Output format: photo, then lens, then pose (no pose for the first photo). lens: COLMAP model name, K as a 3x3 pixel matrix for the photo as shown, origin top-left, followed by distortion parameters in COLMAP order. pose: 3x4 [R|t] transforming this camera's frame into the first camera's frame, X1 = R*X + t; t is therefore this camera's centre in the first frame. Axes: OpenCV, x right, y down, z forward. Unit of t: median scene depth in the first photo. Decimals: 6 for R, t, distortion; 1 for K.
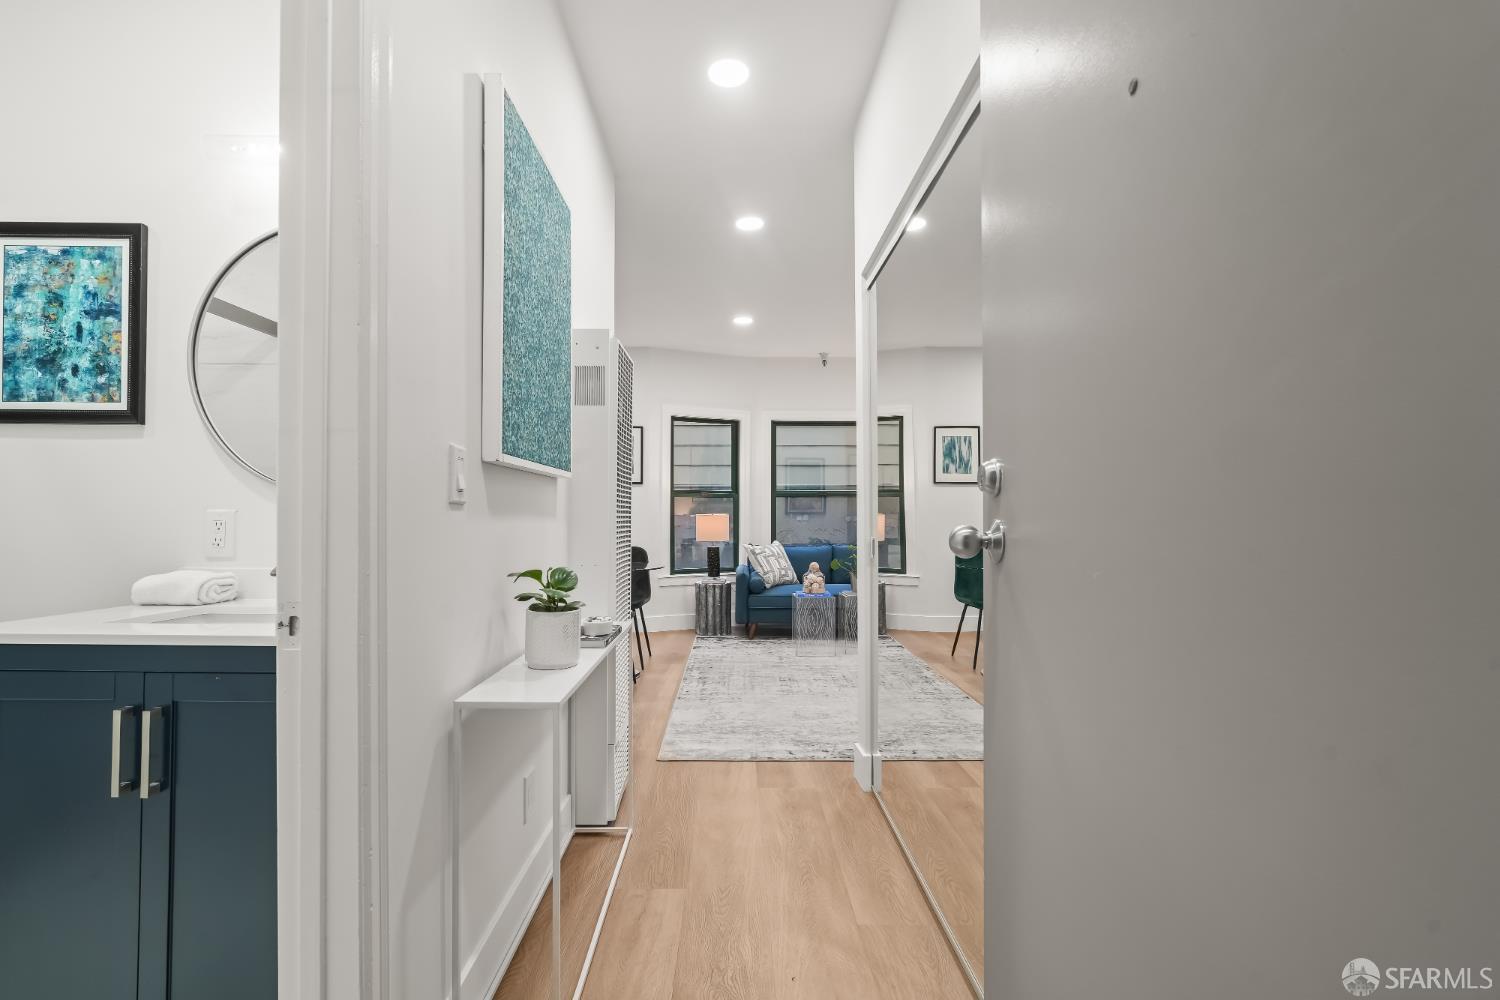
lens RADIAL K [[684.8, 0, 738.8], [0, 684.8, 504.0], [0, 0, 1]] dist [-0.004616, -0.000313]
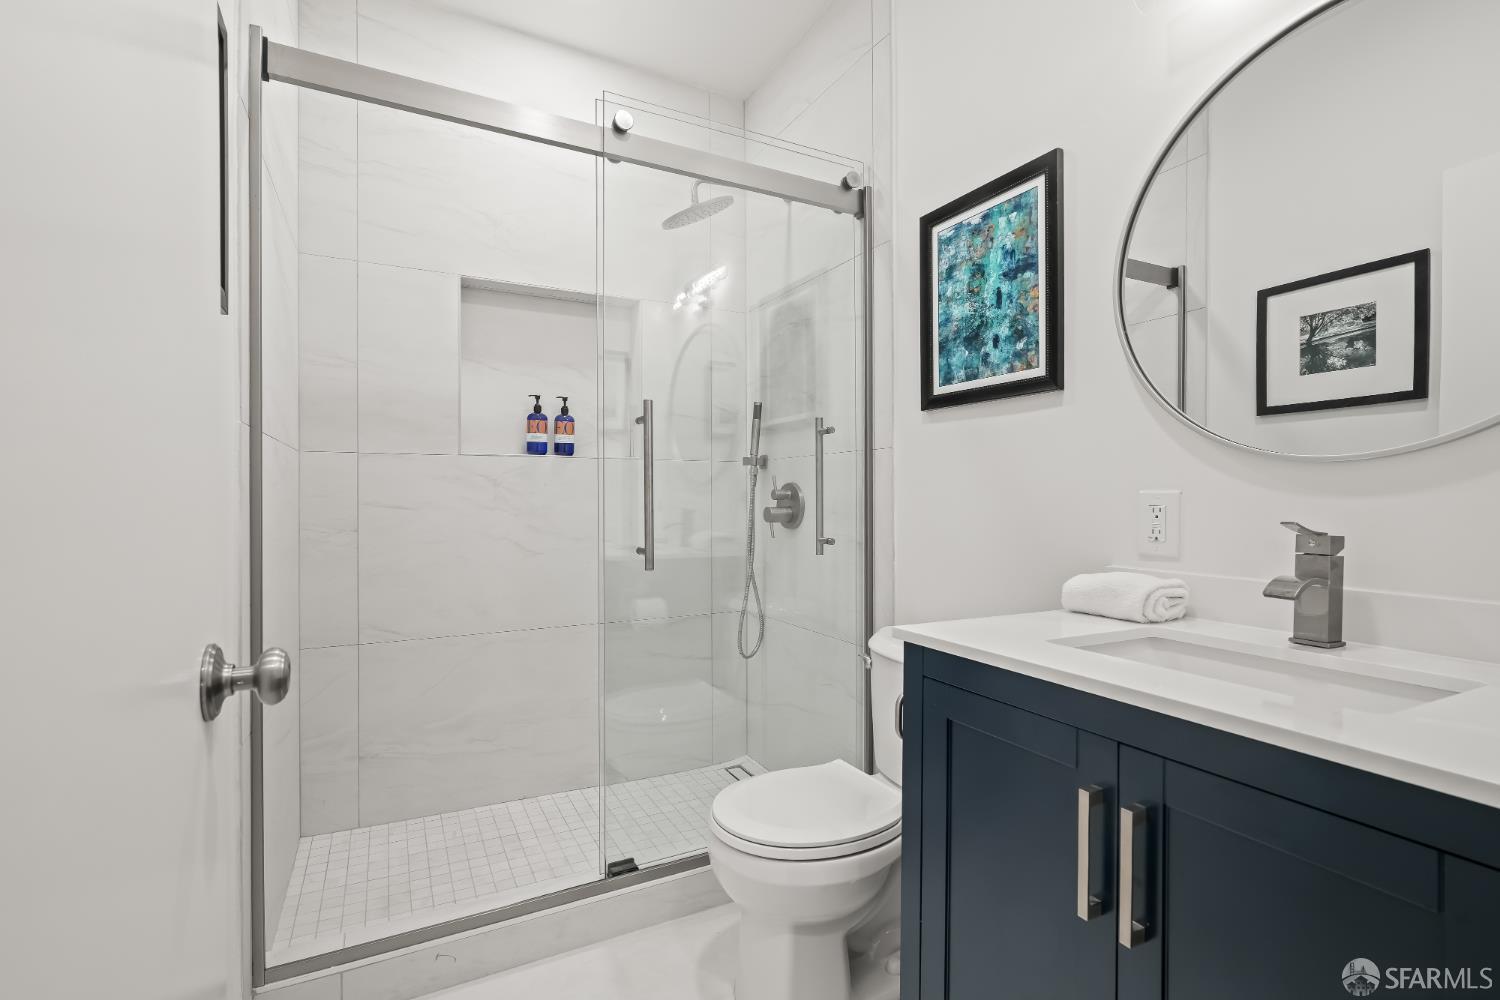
lens RADIAL K [[671.2, 0, 745.8], [0, 671.2, 501.7], [0, 0, 1]] dist [-0.003406, 0.000979]
pose [[0.465310, 0.002697, -0.885143, -0.327735], [0.016449, 0.999796, 0.011693, 0.004519], [0.884995, -0.020000, 0.465171, 0.274061]]
